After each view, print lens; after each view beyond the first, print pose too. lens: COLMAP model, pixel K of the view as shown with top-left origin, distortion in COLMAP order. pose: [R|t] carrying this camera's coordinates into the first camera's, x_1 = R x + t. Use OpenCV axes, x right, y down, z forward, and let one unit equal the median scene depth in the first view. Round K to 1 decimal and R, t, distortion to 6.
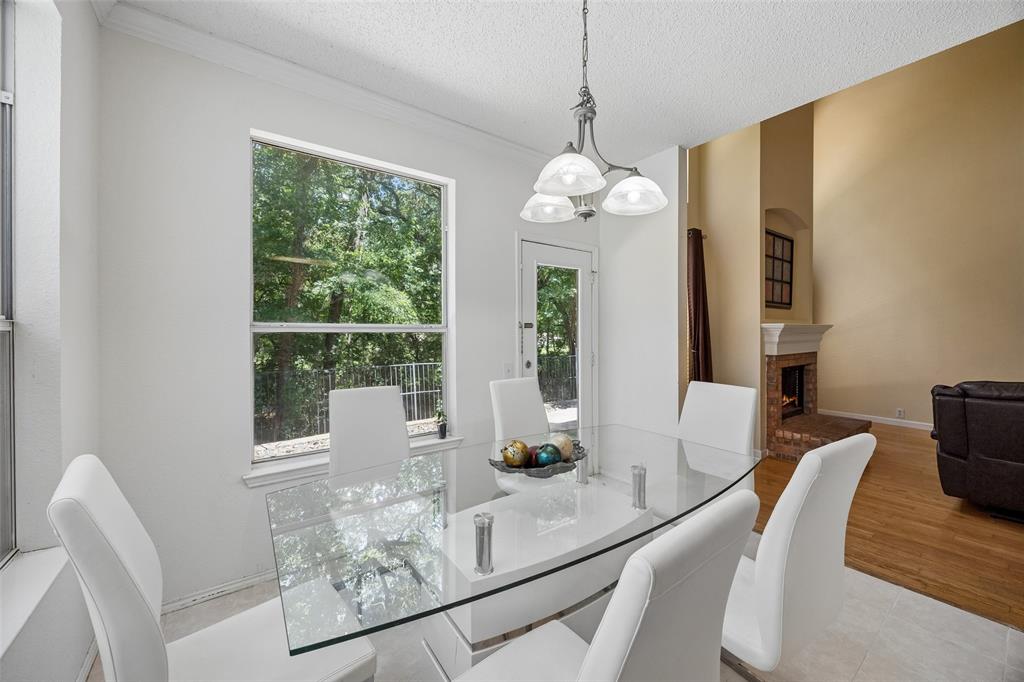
lens RADIAL K [[397.5, 0, 511.1], [0, 397.5, 333.5], [0, 0, 1]] dist [-0.002156, -0.000195]
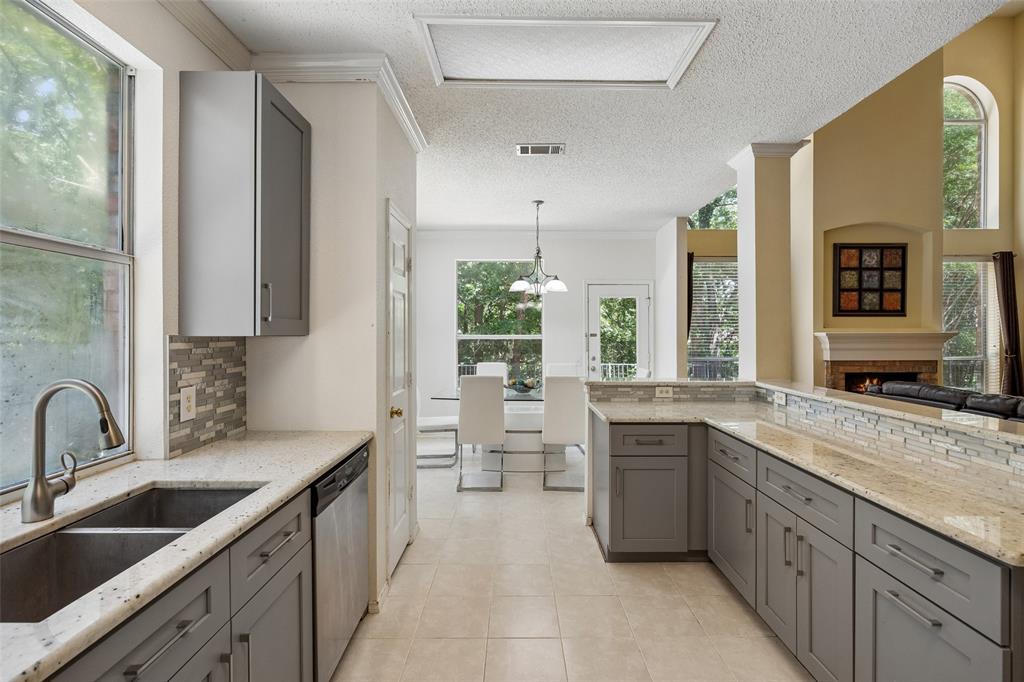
lens RADIAL K [[465.7, 0, 509.4], [0, 465.7, 334.2], [0, 0, 1]] dist [0.002676, 0.000028]
pose [[0.814924, 0.003070, -0.579560, 0.799606], [-0.003541, 0.999994, 0.000317, -0.020444], [0.579557, 0.001794, 0.814930, -0.710639]]
